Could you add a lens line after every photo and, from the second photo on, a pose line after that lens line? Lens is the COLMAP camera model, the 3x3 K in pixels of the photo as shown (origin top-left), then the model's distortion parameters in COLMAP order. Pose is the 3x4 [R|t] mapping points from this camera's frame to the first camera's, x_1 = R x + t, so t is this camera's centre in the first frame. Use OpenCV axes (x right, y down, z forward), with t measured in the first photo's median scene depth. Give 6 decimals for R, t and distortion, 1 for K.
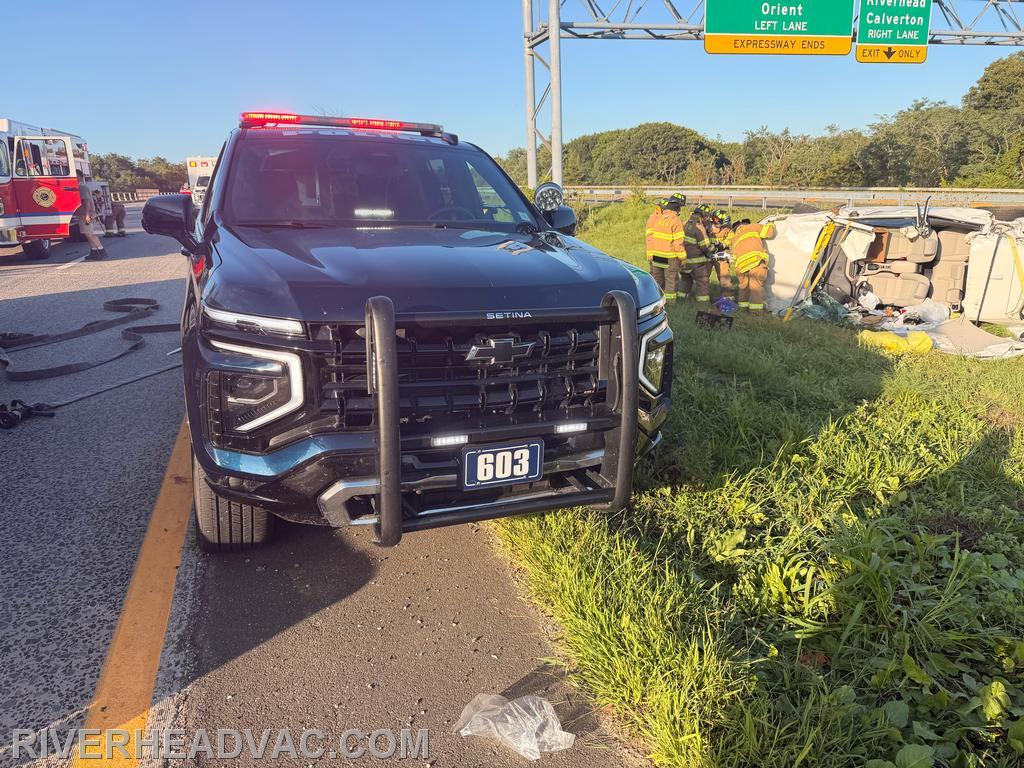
lens RADIAL K [[735.1, 0, 515.1], [0, 735.1, 390.3], [0, 0, 1]] dist [0.004331, 0.001947]
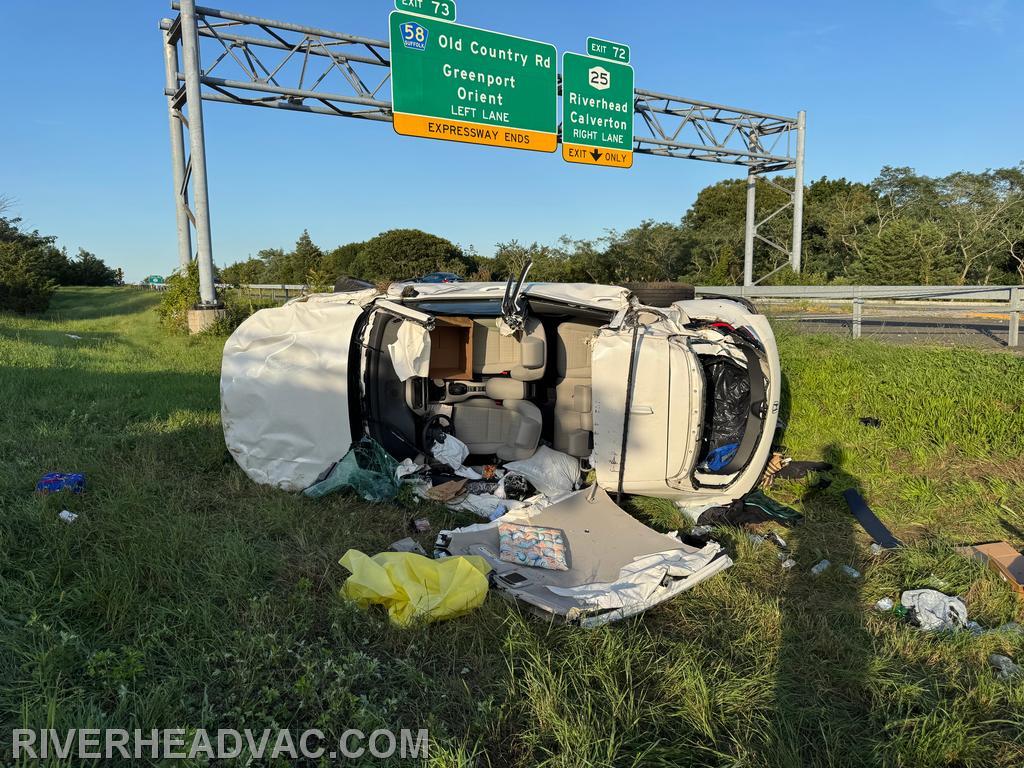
lens RADIAL K [[730.3, 0, 503.8], [0, 730.3, 389.8], [0, 0, 1]] dist [0.056708, -0.021673]
pose [[0.962873, -0.009287, 0.269796, 0.138410], [0.047934, 0.989409, -0.137014, -0.033646], [-0.265666, 0.144859, 0.953120, 0.175983]]
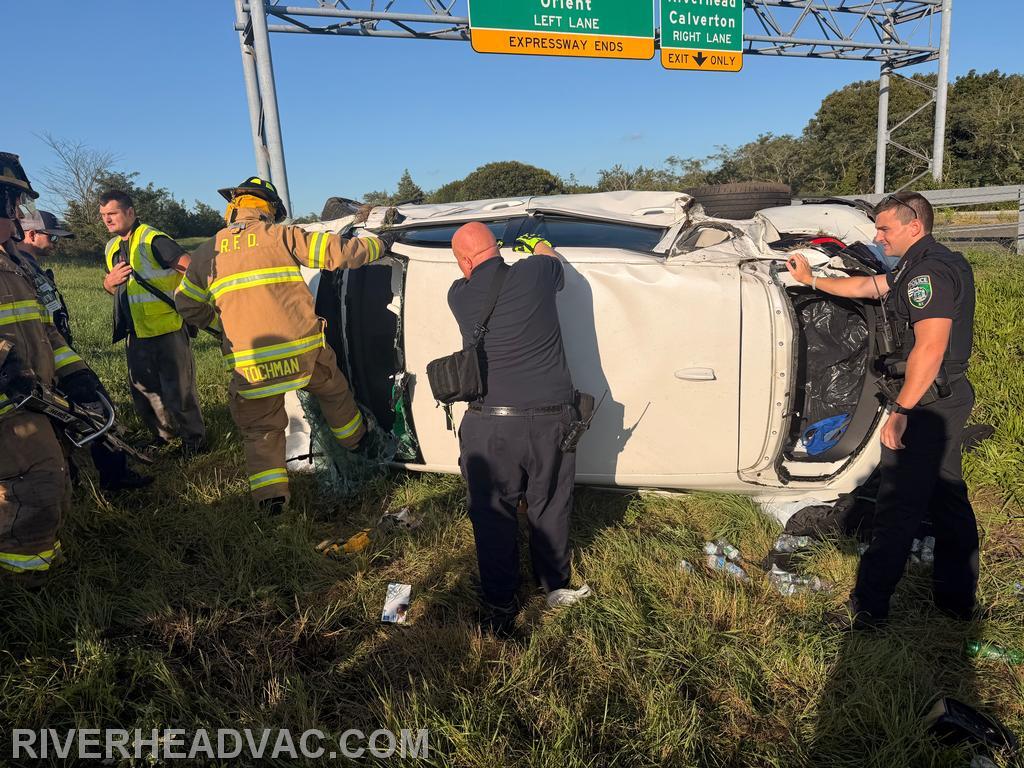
lens RADIAL K [[735.1, 0, 507.6], [0, 735.1, 397.9], [0, 0, 1]] dist [0.004331, 0.001947]
pose [[0.990807, -0.051395, 0.125137, 0.168359], [0.057791, 0.997173, -0.048029, -0.042431], [-0.122315, 0.054819, 0.990976, 0.216369]]
